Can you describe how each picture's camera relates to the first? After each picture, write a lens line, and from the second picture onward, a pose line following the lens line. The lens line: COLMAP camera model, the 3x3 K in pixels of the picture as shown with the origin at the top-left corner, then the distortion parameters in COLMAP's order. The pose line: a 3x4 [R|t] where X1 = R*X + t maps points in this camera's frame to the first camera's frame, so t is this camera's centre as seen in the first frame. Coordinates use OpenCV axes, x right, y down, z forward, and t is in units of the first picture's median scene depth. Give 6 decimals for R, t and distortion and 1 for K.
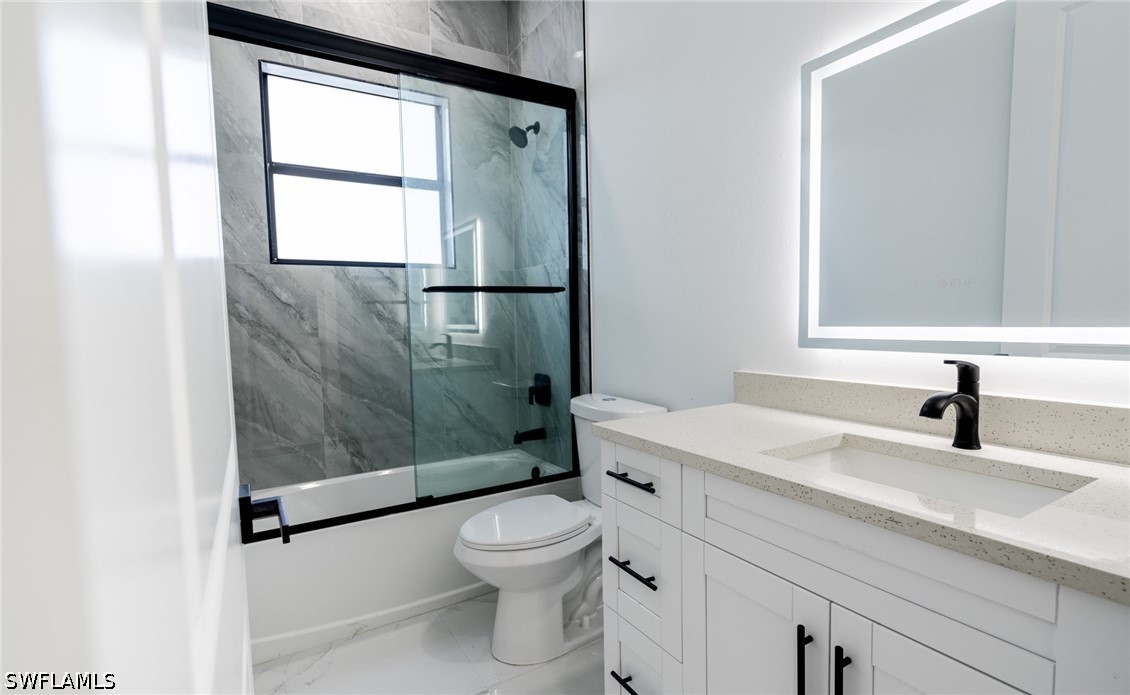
lens RADIAL K [[524.6, 0, 570.4], [0, 524.6, 355.2], [0, 0, 1]] dist [-0.007733, 0.000406]
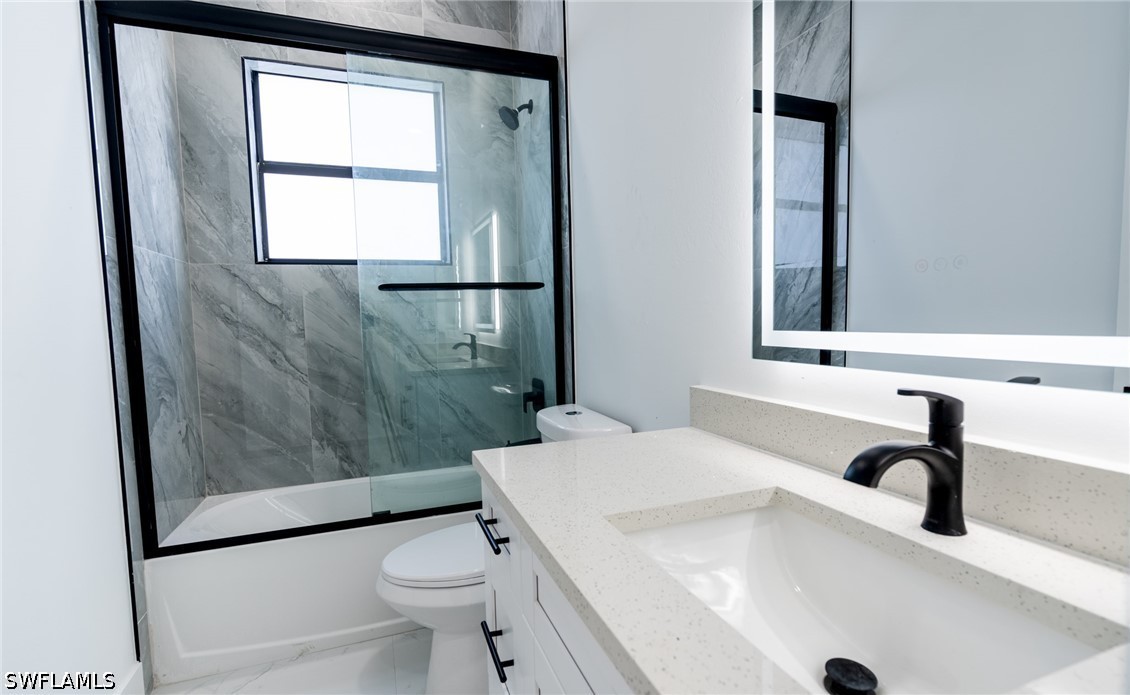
lens RADIAL K [[524.6, 0, 570.4], [0, 524.6, 355.2], [0, 0, 1]] dist [-0.007733, 0.000406]
pose [[0.982775, 0.008885, -0.184595, 0.189514], [-0.007716, 0.999945, 0.007054, -0.013618], [0.184648, -0.005508, 0.982789, 0.134953]]
